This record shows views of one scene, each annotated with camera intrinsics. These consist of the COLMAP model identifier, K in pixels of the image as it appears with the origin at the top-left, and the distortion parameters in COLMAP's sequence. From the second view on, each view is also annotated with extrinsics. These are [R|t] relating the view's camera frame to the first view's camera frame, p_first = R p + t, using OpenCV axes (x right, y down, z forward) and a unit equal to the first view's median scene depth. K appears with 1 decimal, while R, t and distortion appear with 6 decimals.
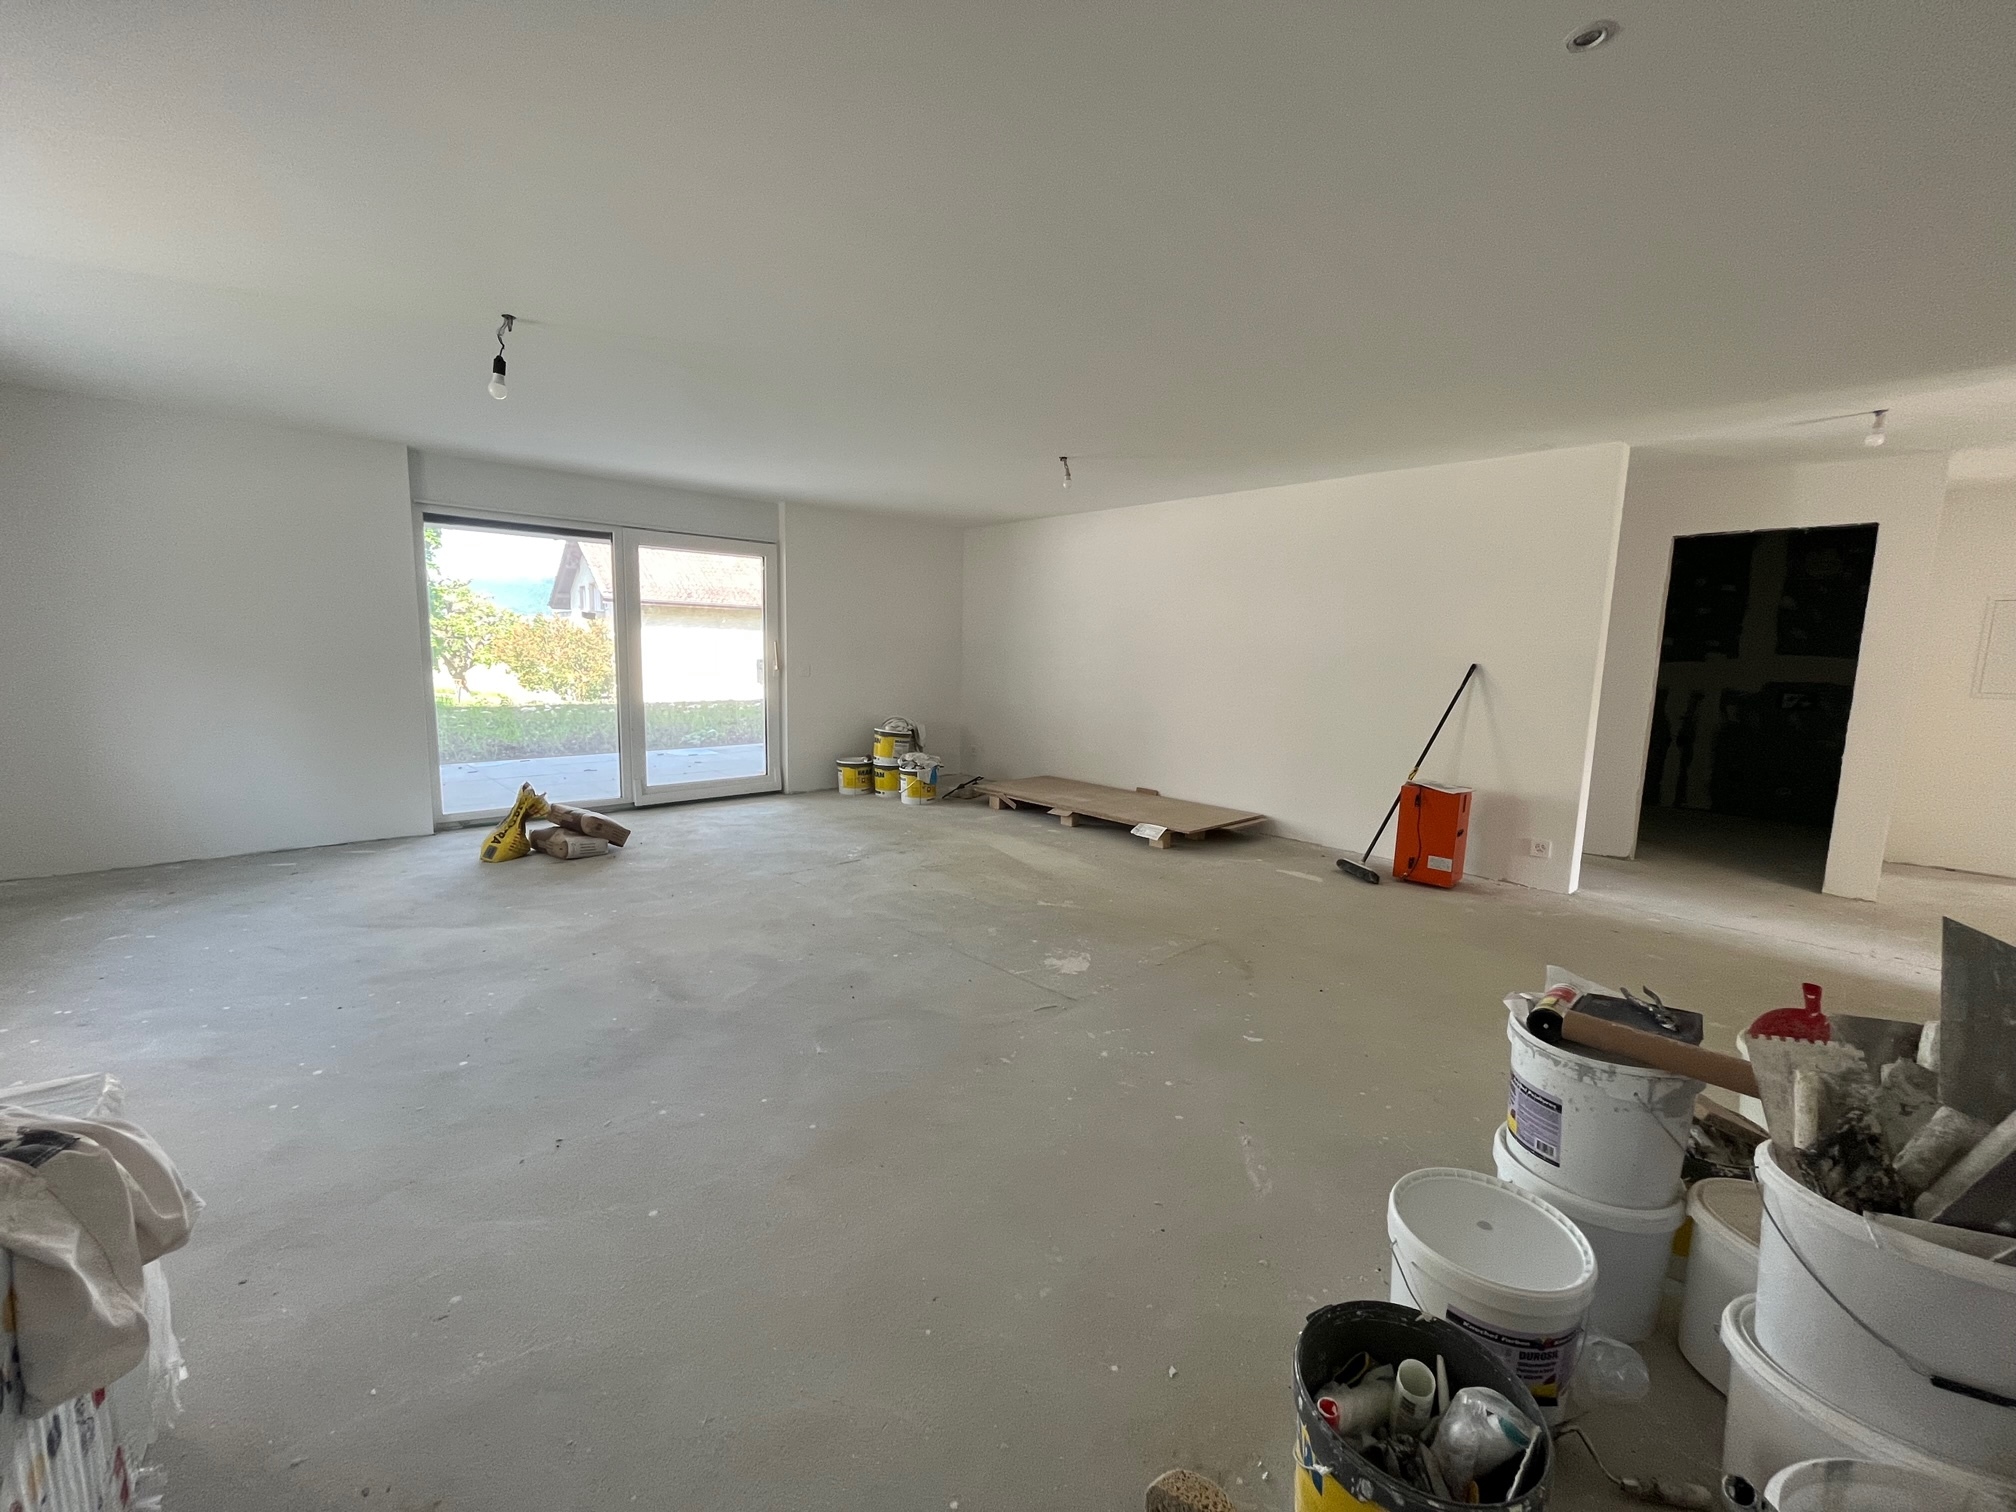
lens RADIAL K [[811.8, 0, 1005.5], [0, 811.8, 752.3], [0, 0, 1]] dist [0.002060, 0.000115]
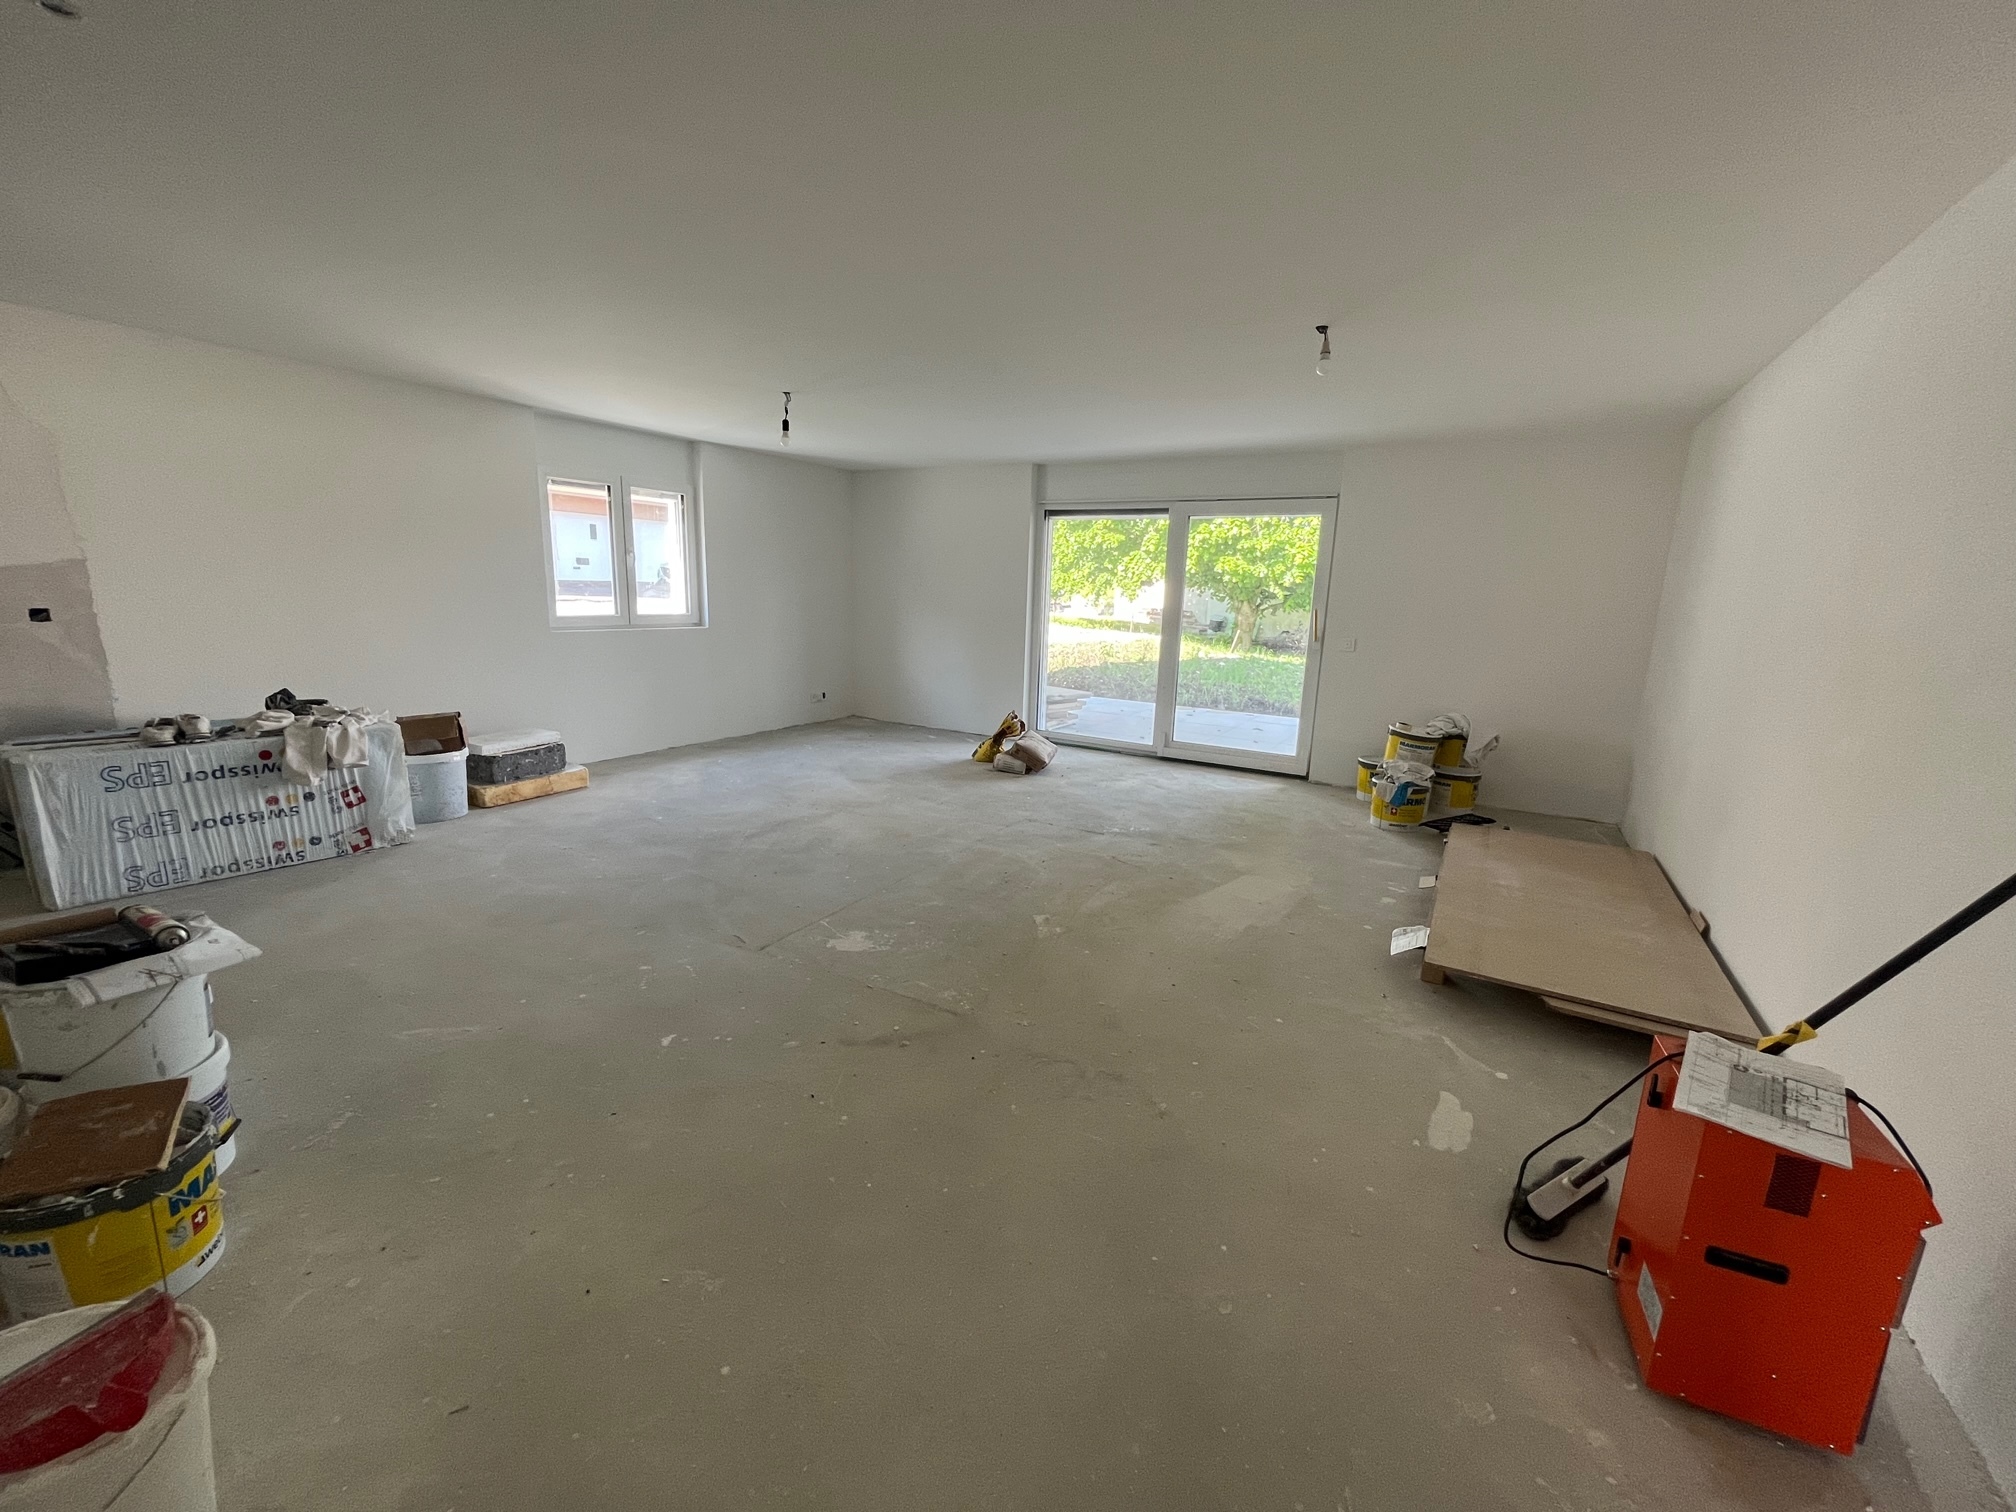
lens RADIAL K [[811.8, 0, 1007.7], [0, 811.8, 754.3], [0, 0, 1]] dist [0.002060, 0.000115]
pose [[0.291021, 0.180538, -0.939528, 0.683544], [-0.149999, 0.978499, 0.141565, -0.079882], [0.944885, 0.099730, 0.311844, 0.593635]]
